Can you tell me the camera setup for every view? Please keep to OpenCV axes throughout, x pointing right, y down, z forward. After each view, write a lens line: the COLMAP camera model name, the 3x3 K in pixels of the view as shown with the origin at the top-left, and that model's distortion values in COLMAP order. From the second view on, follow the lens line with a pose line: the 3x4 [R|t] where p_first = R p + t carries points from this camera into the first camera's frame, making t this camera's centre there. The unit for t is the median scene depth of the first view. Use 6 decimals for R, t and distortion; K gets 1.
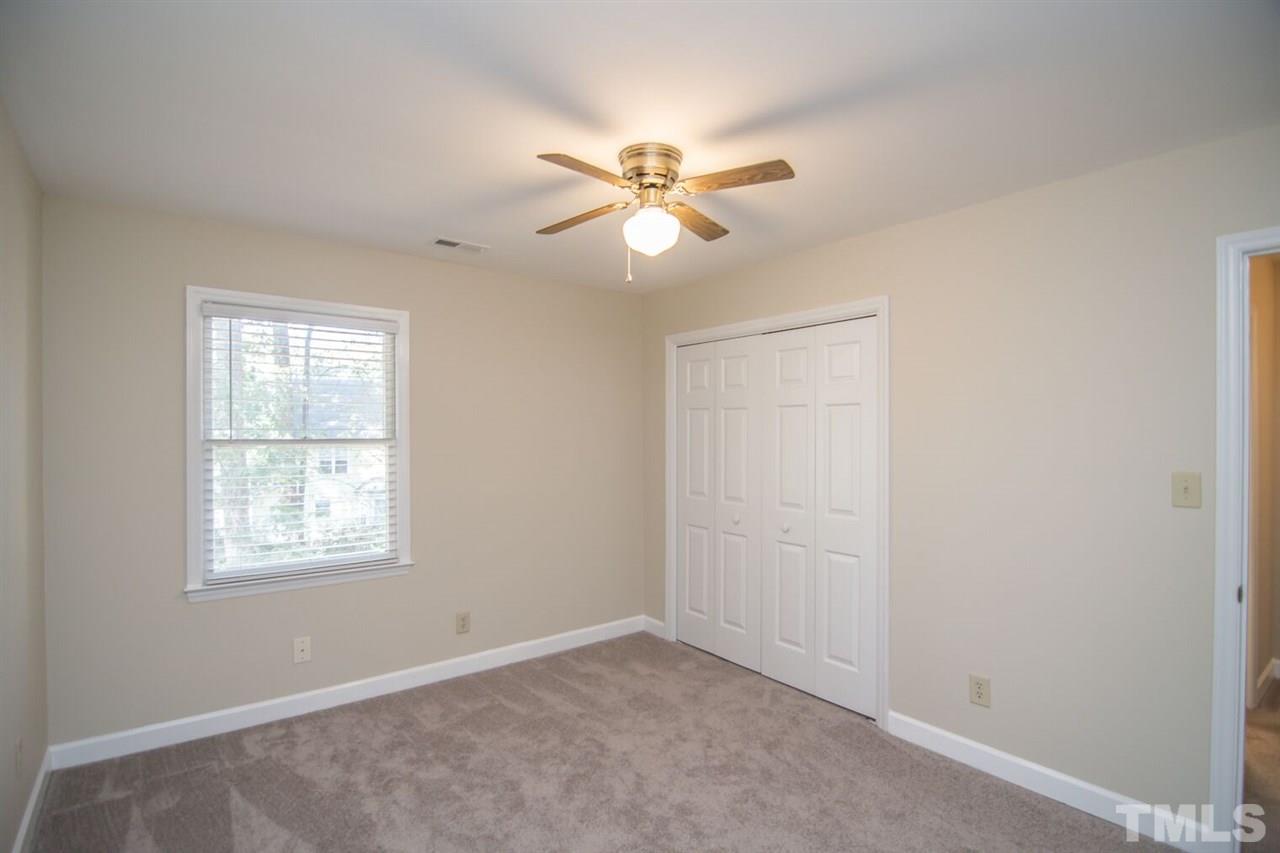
lens RADIAL K [[624.7, 0, 637.4], [0, 624.7, 432.3], [0, 0, 1]] dist [-0.003462, -0.000893]
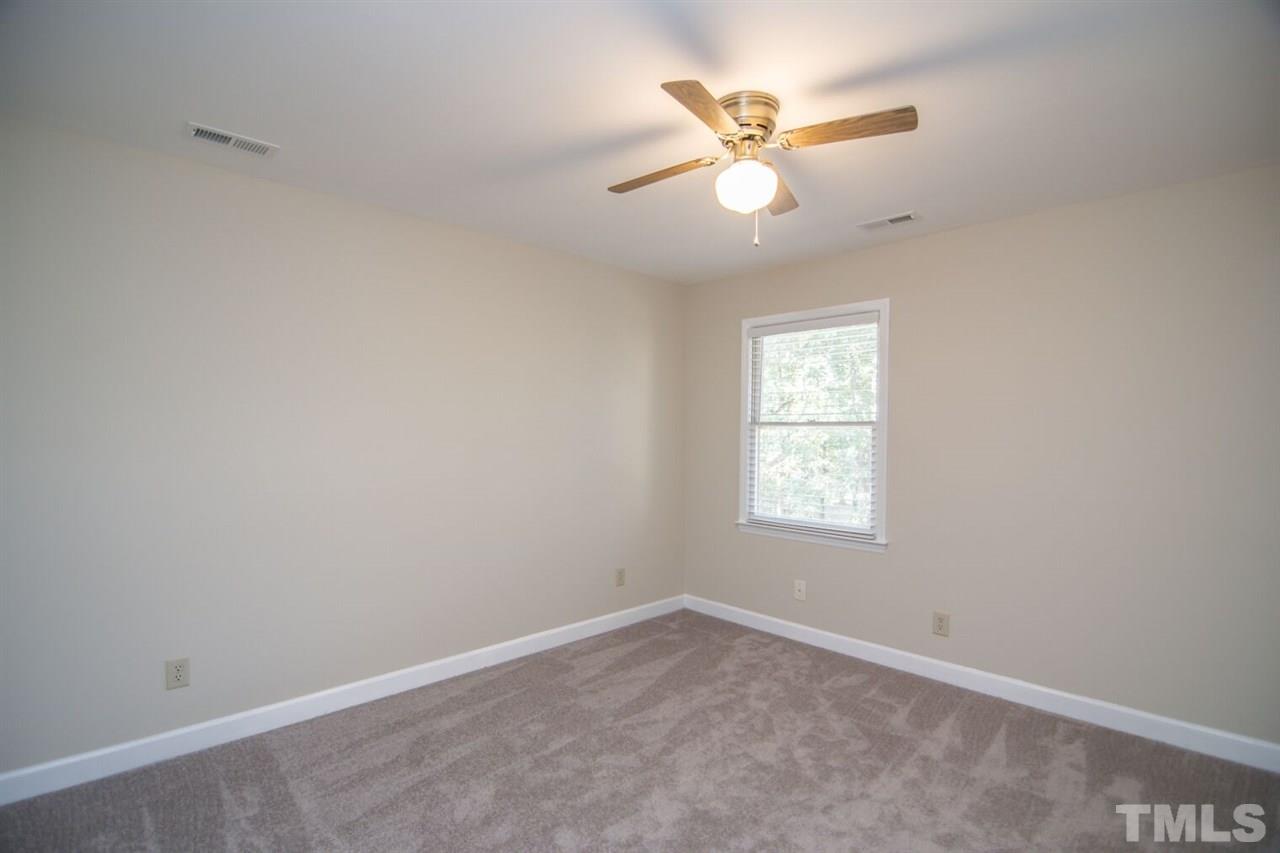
lens RADIAL K [[624.7, 0, 637.4], [0, 624.7, 432.3], [0, 0, 1]] dist [-0.003462, -0.000893]
pose [[0.113883, 0.005168, -0.993481, 0.722379], [-0.005687, 0.999973, 0.004550, 0.029643], [0.993478, 0.005132, 0.113909, 0.572309]]
